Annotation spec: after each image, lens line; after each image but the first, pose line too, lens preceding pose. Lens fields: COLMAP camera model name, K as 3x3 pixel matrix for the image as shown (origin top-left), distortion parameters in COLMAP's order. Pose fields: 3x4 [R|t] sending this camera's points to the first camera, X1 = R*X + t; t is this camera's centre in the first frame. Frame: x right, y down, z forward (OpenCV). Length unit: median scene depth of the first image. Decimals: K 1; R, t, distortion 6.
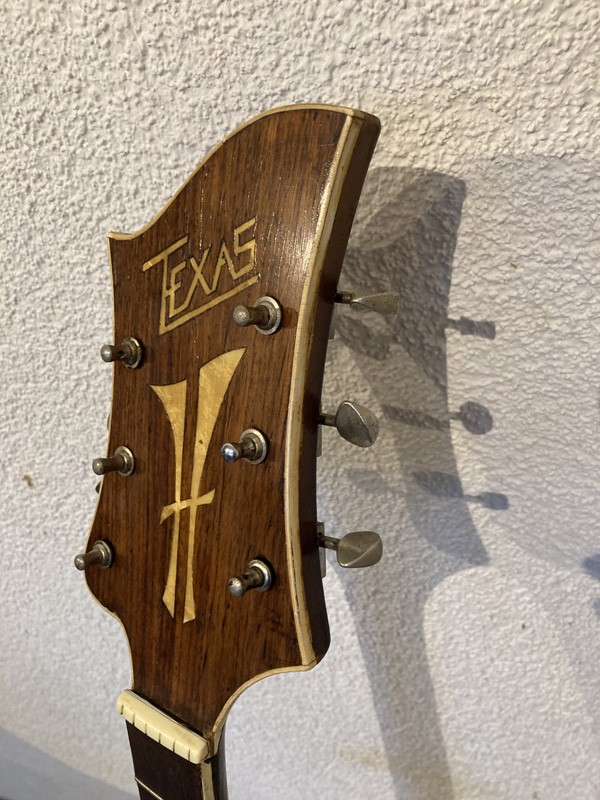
lens RADIAL K [[681.0, 0, 297.2], [0, 681.0, 399.2], [0, 0, 1]] dist [-0.020479, 0.035998]
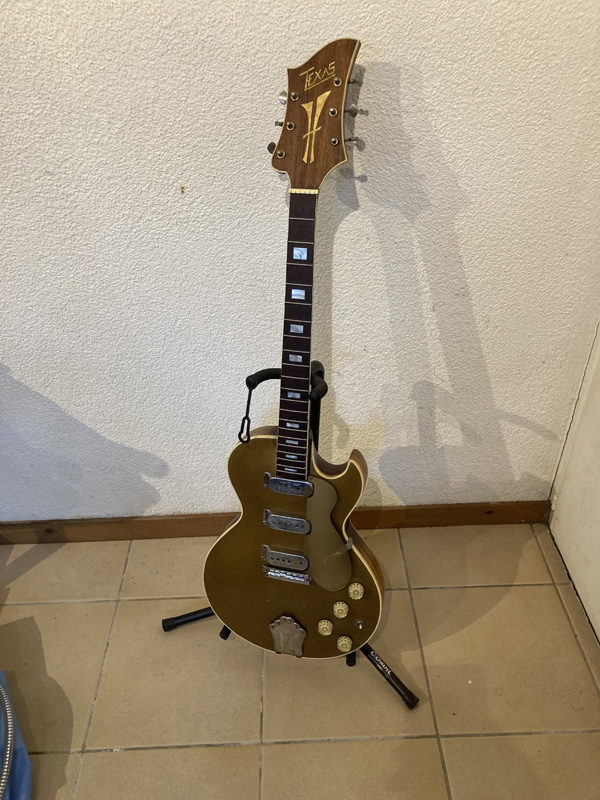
lens RADIAL K [[681.0, 0, 293.4], [0, 681.0, 421.5], [0, 0, 1]] dist [-0.020479, 0.035998]
pose [[0.931762, -0.037453, 0.361134, -1.794974], [0.045934, 0.998833, -0.014924, 1.936684], [-0.360153, 0.030494, 0.932395, -2.731896]]
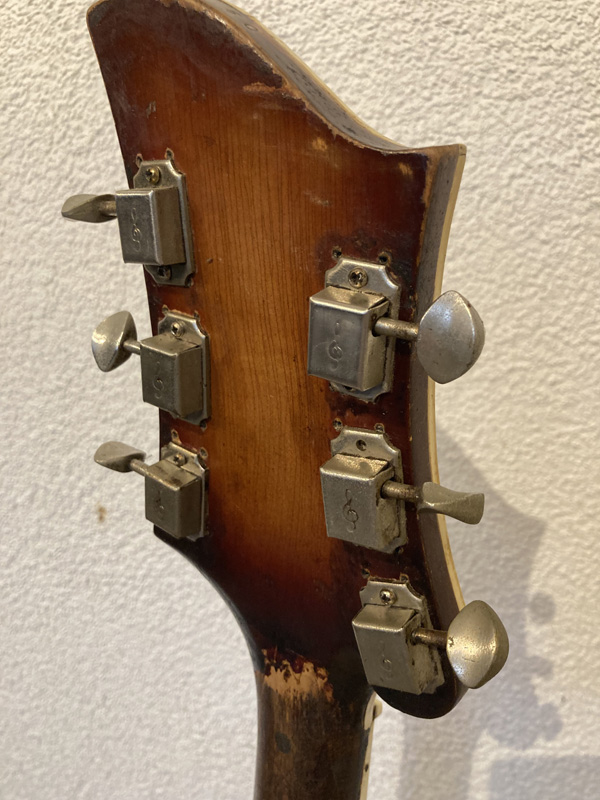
lens RADIAL K [[681.0, 0, 295.8], [0, 681.0, 405.3], [0, 0, 1]] dist [-0.020479, 0.035998]
pose [[0.974580, 0.186318, 0.124420, -0.502838], [-0.128720, 0.920187, -0.369712, 0.592932], [-0.183373, 0.344299, 0.920778, -0.133648]]
